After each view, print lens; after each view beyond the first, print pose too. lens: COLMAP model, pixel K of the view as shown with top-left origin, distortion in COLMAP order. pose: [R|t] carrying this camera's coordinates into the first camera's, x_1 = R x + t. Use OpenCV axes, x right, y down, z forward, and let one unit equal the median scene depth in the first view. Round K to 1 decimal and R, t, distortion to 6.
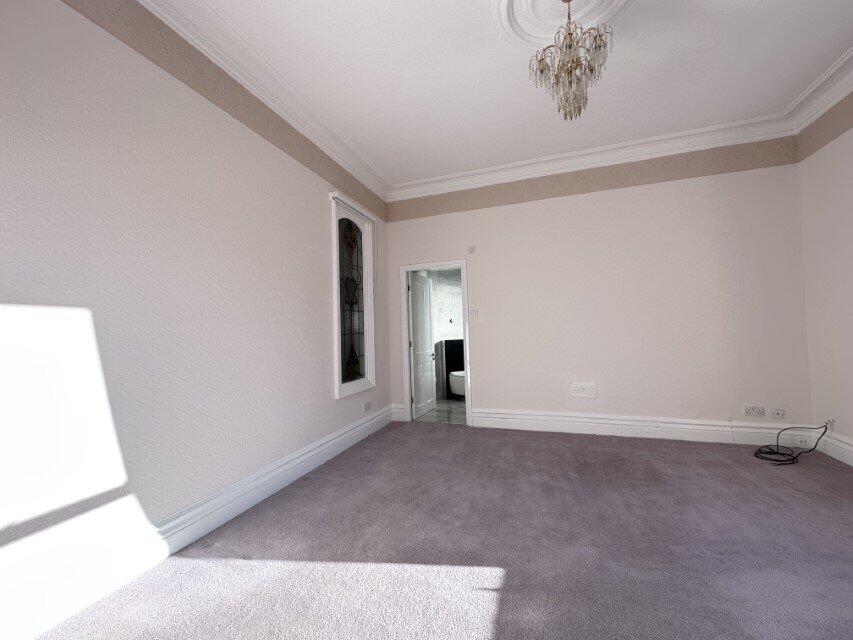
lens RADIAL K [[340.7, 0, 424.3], [0, 340.7, 319.6], [0, 0, 1]] dist [-0.007454, 0.000104]
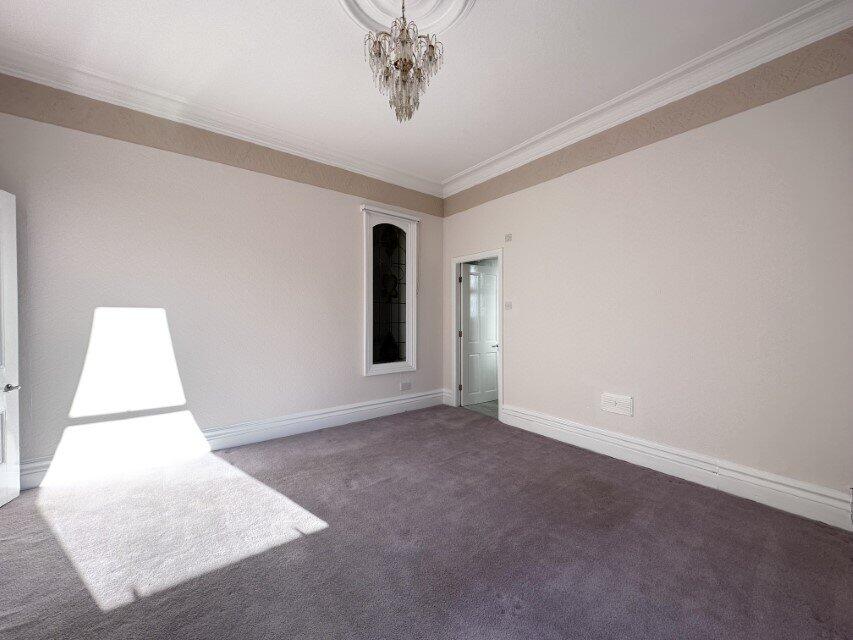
lens RADIAL K [[340.7, 0, 422.1], [0, 340.7, 319.4], [0, 0, 1]] dist [-0.007454, 0.000104]
pose [[0.834331, 0.032308, -0.550316, 0.524447], [-0.003442, 0.998567, 0.053406, -0.032987], [0.551253, -0.042664, 0.833247, 0.089646]]
